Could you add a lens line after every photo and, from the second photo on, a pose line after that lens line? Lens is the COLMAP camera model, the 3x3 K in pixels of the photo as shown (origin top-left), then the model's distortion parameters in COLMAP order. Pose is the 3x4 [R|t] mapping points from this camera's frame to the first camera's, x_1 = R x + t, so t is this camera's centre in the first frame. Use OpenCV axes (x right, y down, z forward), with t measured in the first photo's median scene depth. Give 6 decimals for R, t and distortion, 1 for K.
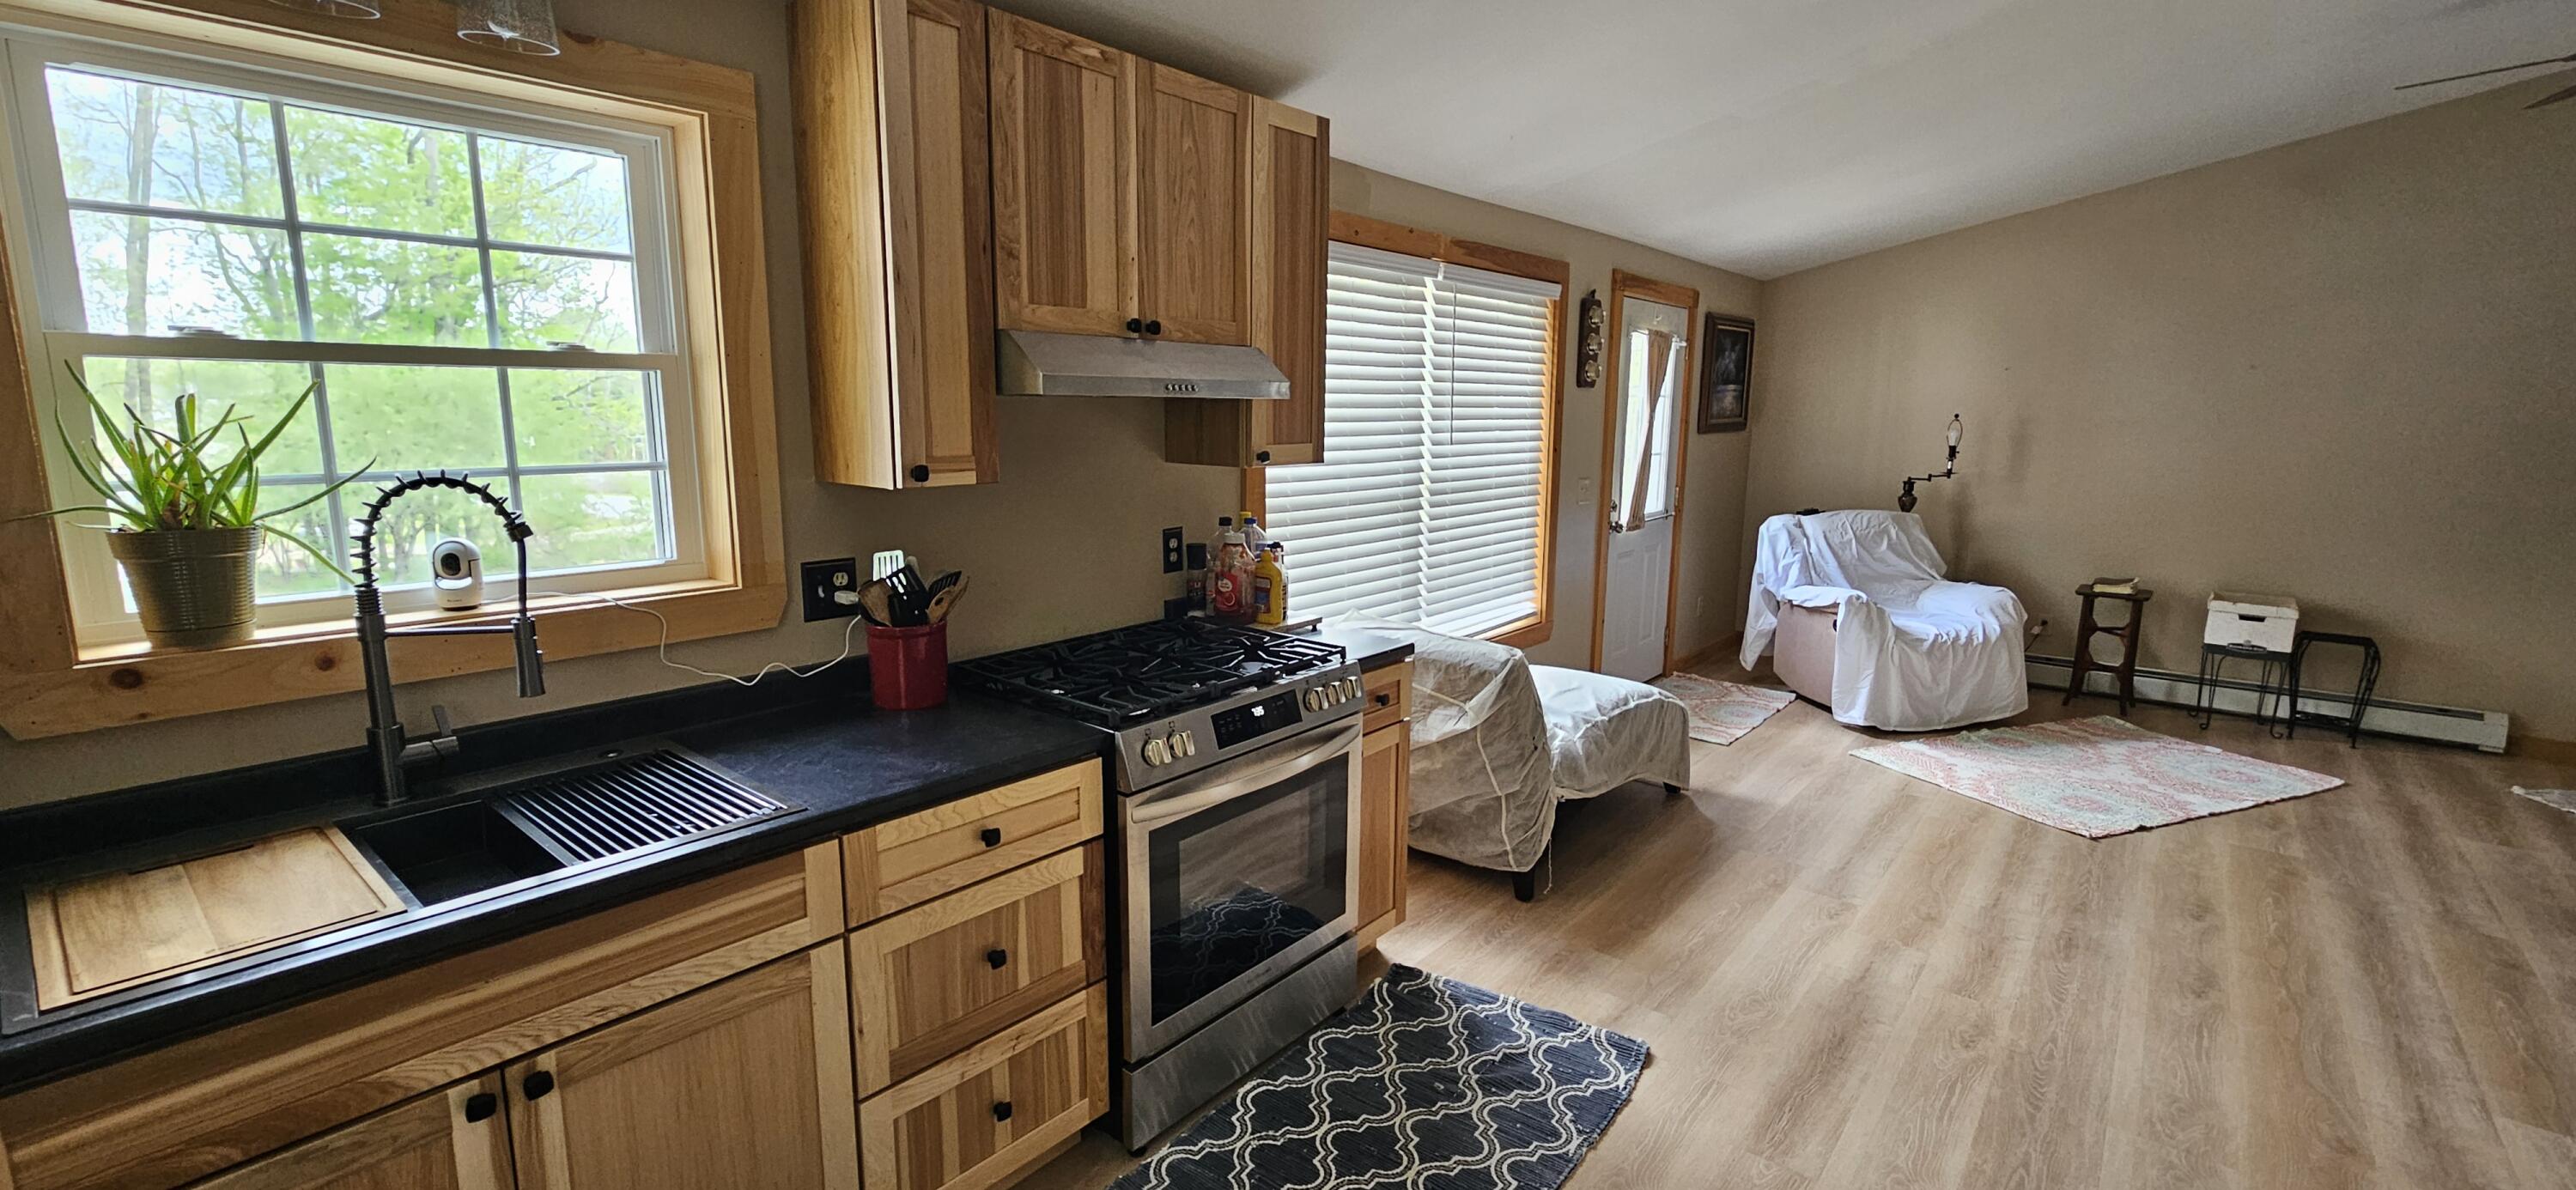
lens RADIAL K [[1095.4, 0, 1278.8], [0, 1095.4, 592.7], [0, 0, 1]] dist [-0.004074, -0.000960]
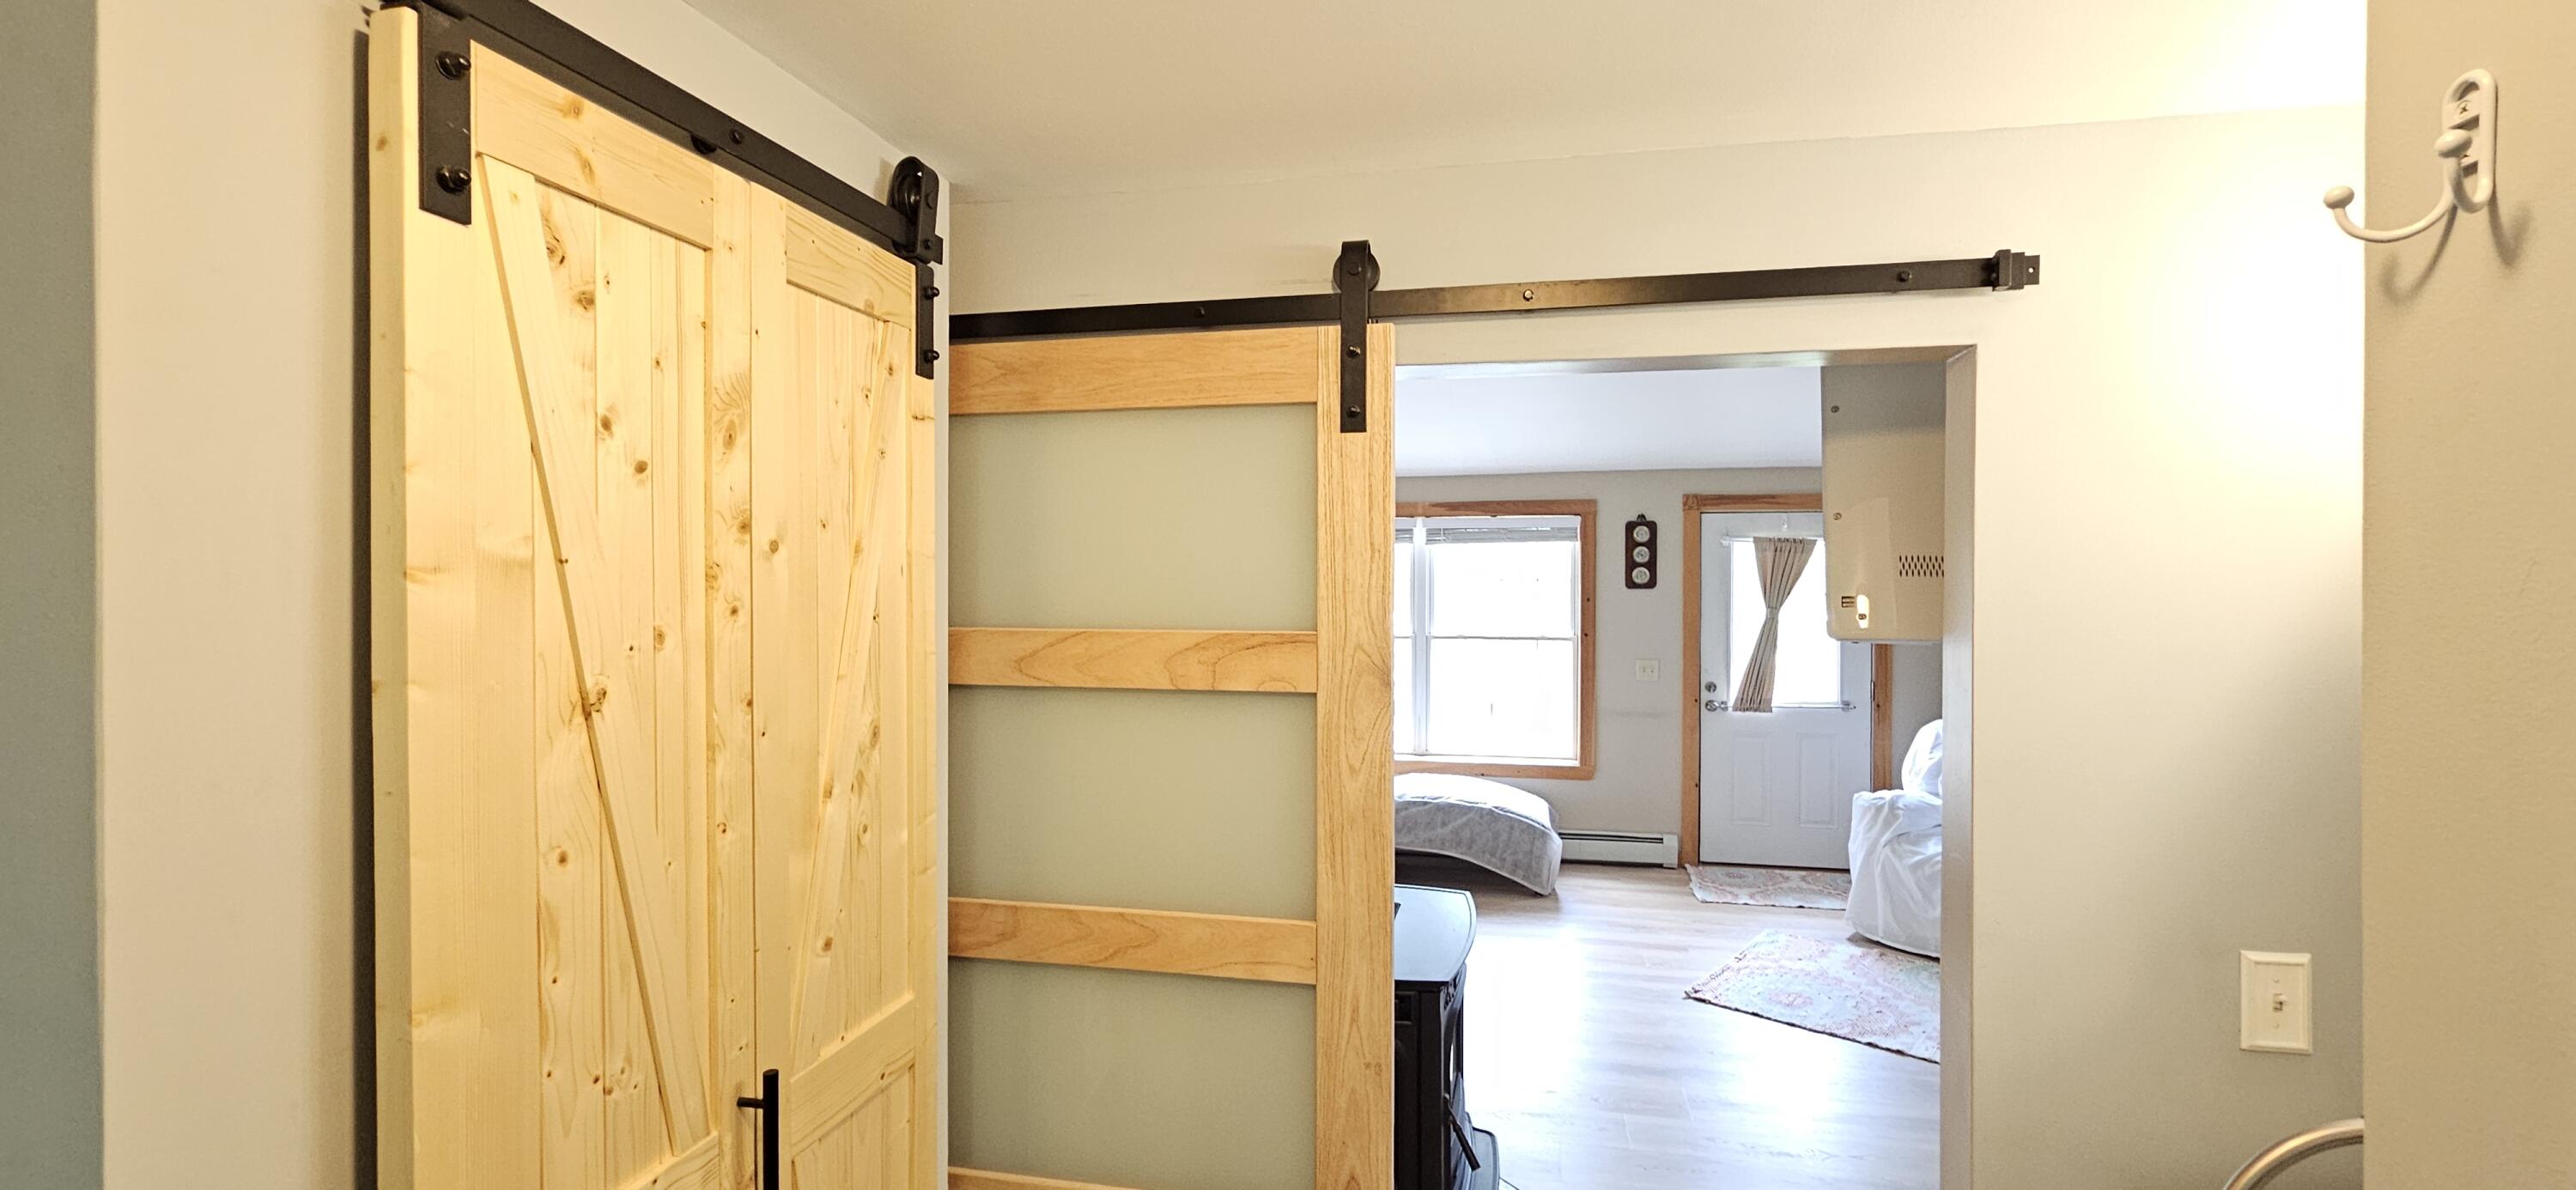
lens RADIAL K [[1095.4, 0, 1288.4], [0, 1095.4, 590.7], [0, 0, 1]] dist [-0.004074, -0.000960]
pose [[0.470731, 0.007900, -0.882241, 1.194917], [-0.150090, 0.986102, -0.071252, -0.032383], [0.869417, 0.165956, 0.465375, 0.049091]]
